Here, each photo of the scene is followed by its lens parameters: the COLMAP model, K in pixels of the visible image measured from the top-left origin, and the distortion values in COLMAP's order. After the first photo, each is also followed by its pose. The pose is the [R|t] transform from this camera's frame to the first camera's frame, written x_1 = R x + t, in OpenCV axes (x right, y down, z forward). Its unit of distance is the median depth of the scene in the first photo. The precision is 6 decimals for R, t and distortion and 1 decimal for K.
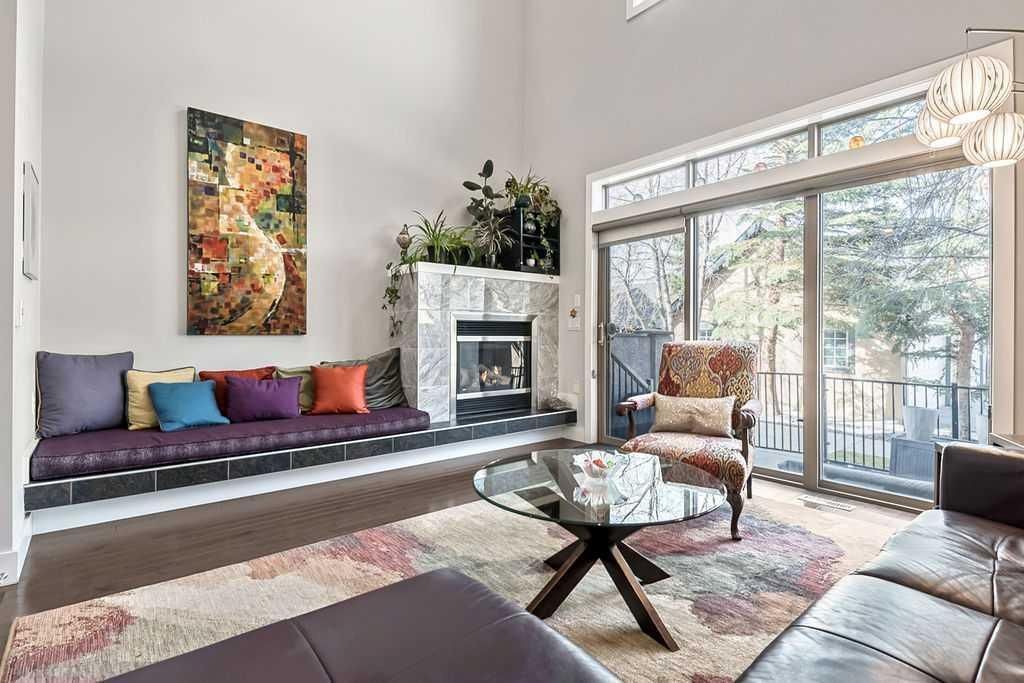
lens RADIAL K [[508.3, 0, 545.7], [0, 508.3, 331.8], [0, 0, 1]] dist [-0.000351, -0.002866]
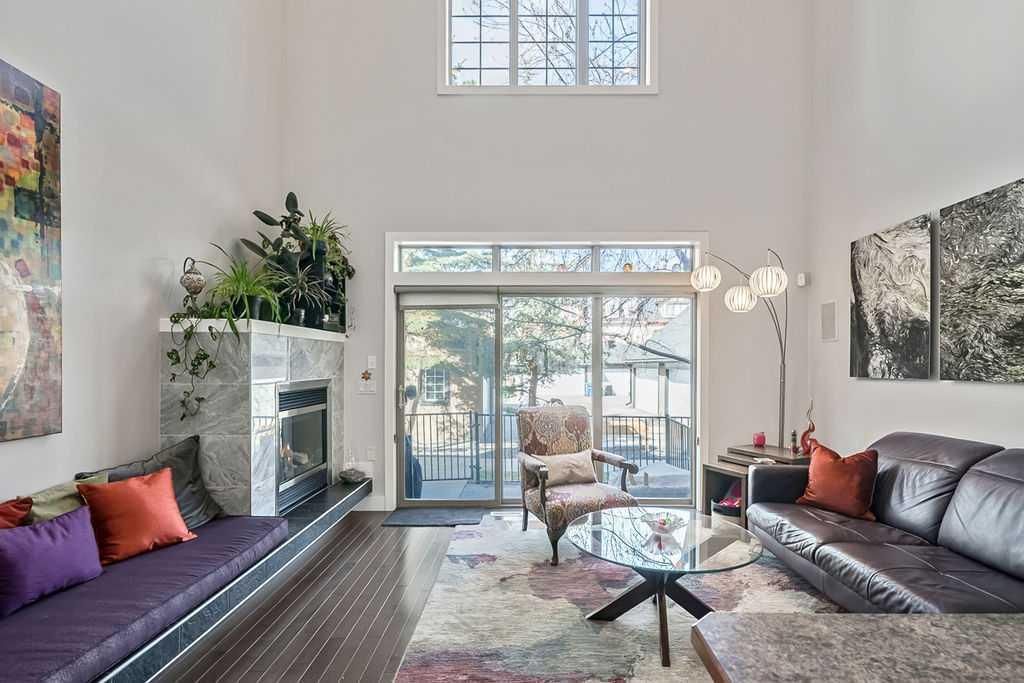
lens RADIAL K [[508.3, 0, 527.7], [0, 508.3, 360.0], [0, 0, 1]] dist [-0.000351, -0.002866]
pose [[0.644625, 0.002746, 0.764494, -0.562967], [-0.005274, 0.999986, 0.000855, -0.080723], [-0.764481, -0.004583, 0.644630, 0.204211]]
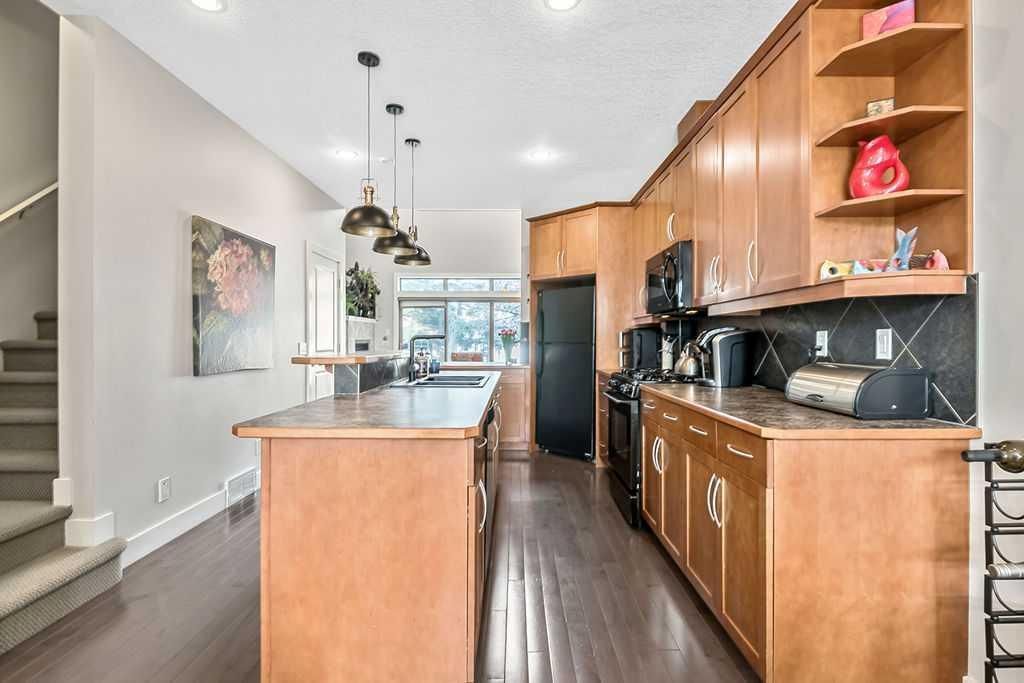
lens RADIAL K [[508.3, 0, 506.6], [0, 508.3, 341.3], [0, 0, 1]] dist [-0.000351, -0.002866]
pose [[0.653884, -0.003979, 0.756584, -1.414885], [-0.005371, 0.999937, 0.009902, -0.057430], [-0.756576, -0.010538, 0.653821, -0.859076]]
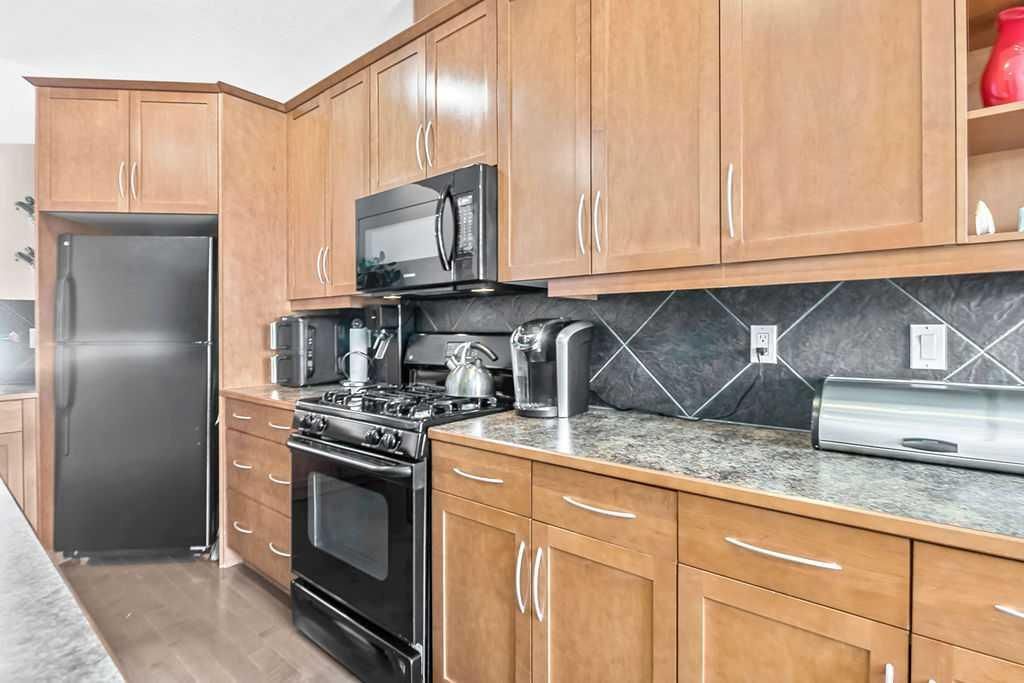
lens RADIAL K [[508.3, 0, 533.9], [0, 508.3, 330.7], [0, 0, 1]] dist [-0.000351, -0.002866]
pose [[-0.189984, -0.004214, 0.981778, -1.101210], [-0.005604, 0.999979, 0.003207, -0.061628], [-0.981771, -0.004893, -0.190004, -0.523351]]
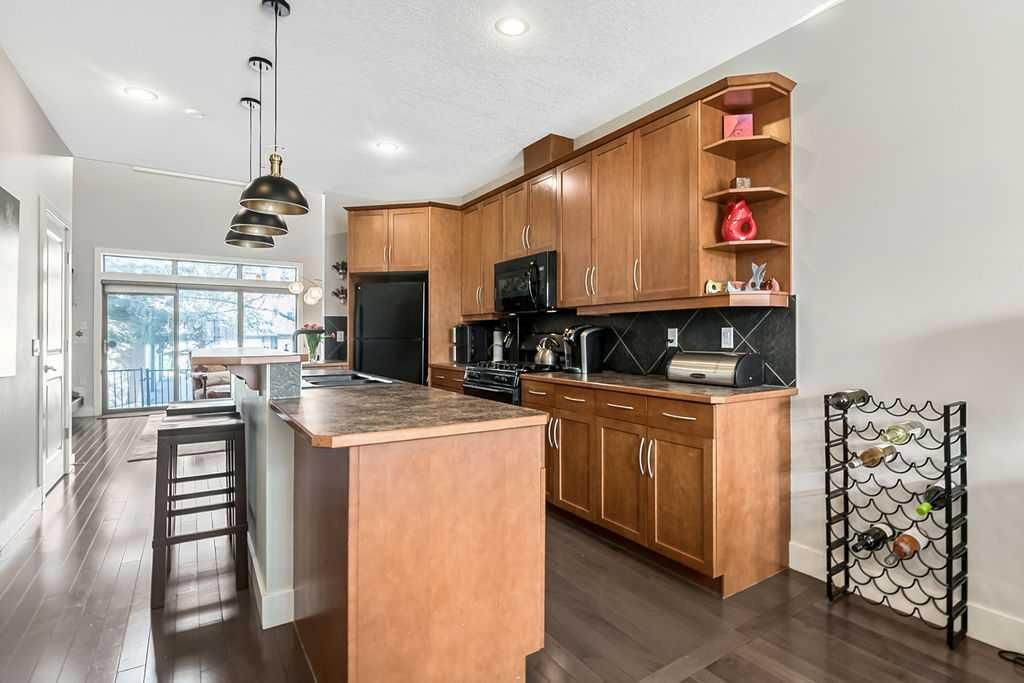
lens RADIAL K [[508.3, 0, 525.2], [0, 508.3, 335.0], [0, 0, 1]] dist [-0.000351, -0.002866]
pose [[0.123790, -0.000263, 0.992308, -1.558266], [-0.008335, 0.999964, 0.001305, -0.054575], [-0.992273, -0.008433, 0.123783, -0.631212]]
